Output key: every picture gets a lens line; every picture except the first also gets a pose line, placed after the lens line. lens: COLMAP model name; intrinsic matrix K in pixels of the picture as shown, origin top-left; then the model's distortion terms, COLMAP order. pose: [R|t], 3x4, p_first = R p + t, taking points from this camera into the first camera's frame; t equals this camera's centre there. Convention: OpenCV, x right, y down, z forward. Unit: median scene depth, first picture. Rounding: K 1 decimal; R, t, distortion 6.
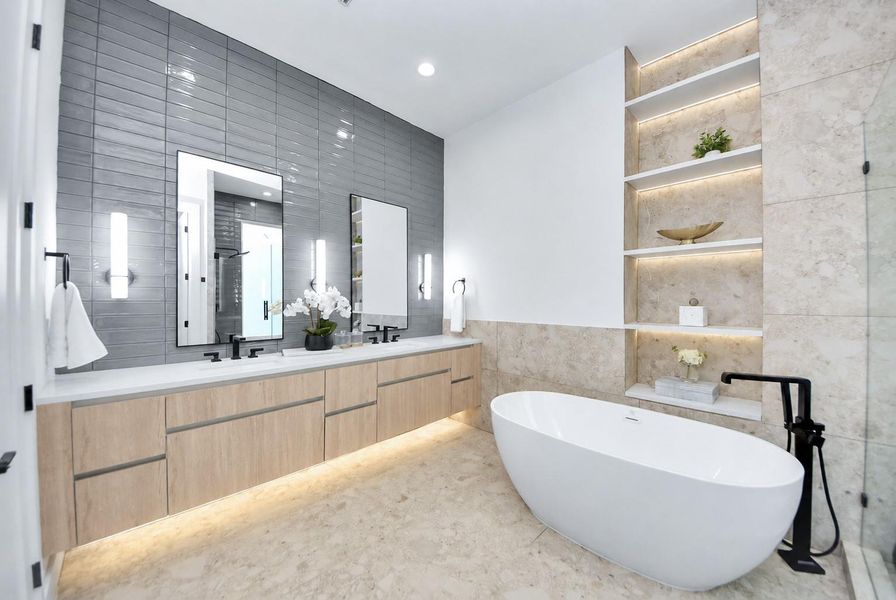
lens RADIAL K [[326.8, 0, 454.6], [0, 326.8, 305.1], [0, 0, 1]] dist [0.023326, -0.019328]
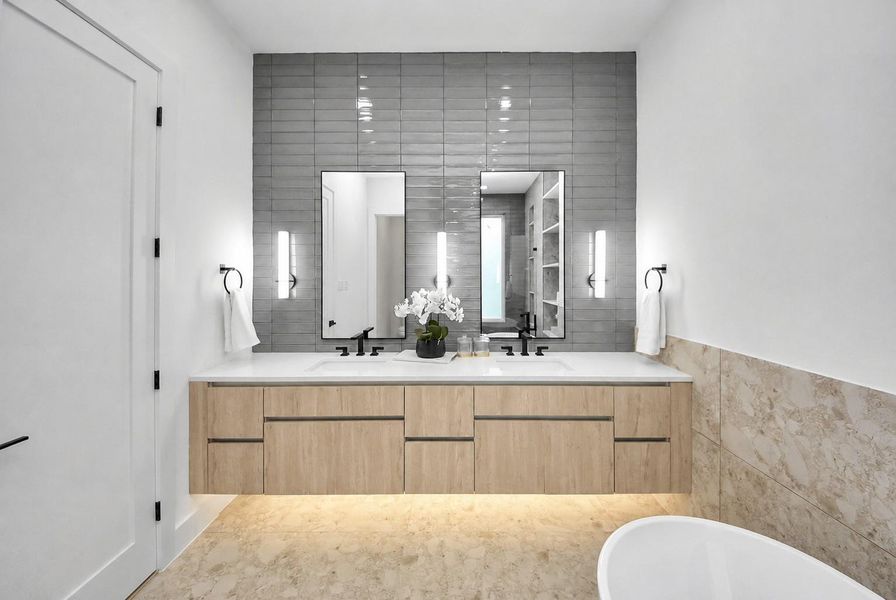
lens RADIAL K [[334.1, 0, 448.1], [0, 334.1, 278.5], [0, 0, 1]] dist [0.023972, -0.014737]
pose [[0.693007, -0.003318, -0.720923, 0.280436], [-0.007139, 0.999909, -0.011465, -0.066386], [0.720895, 0.013092, 0.692920, 0.417511]]
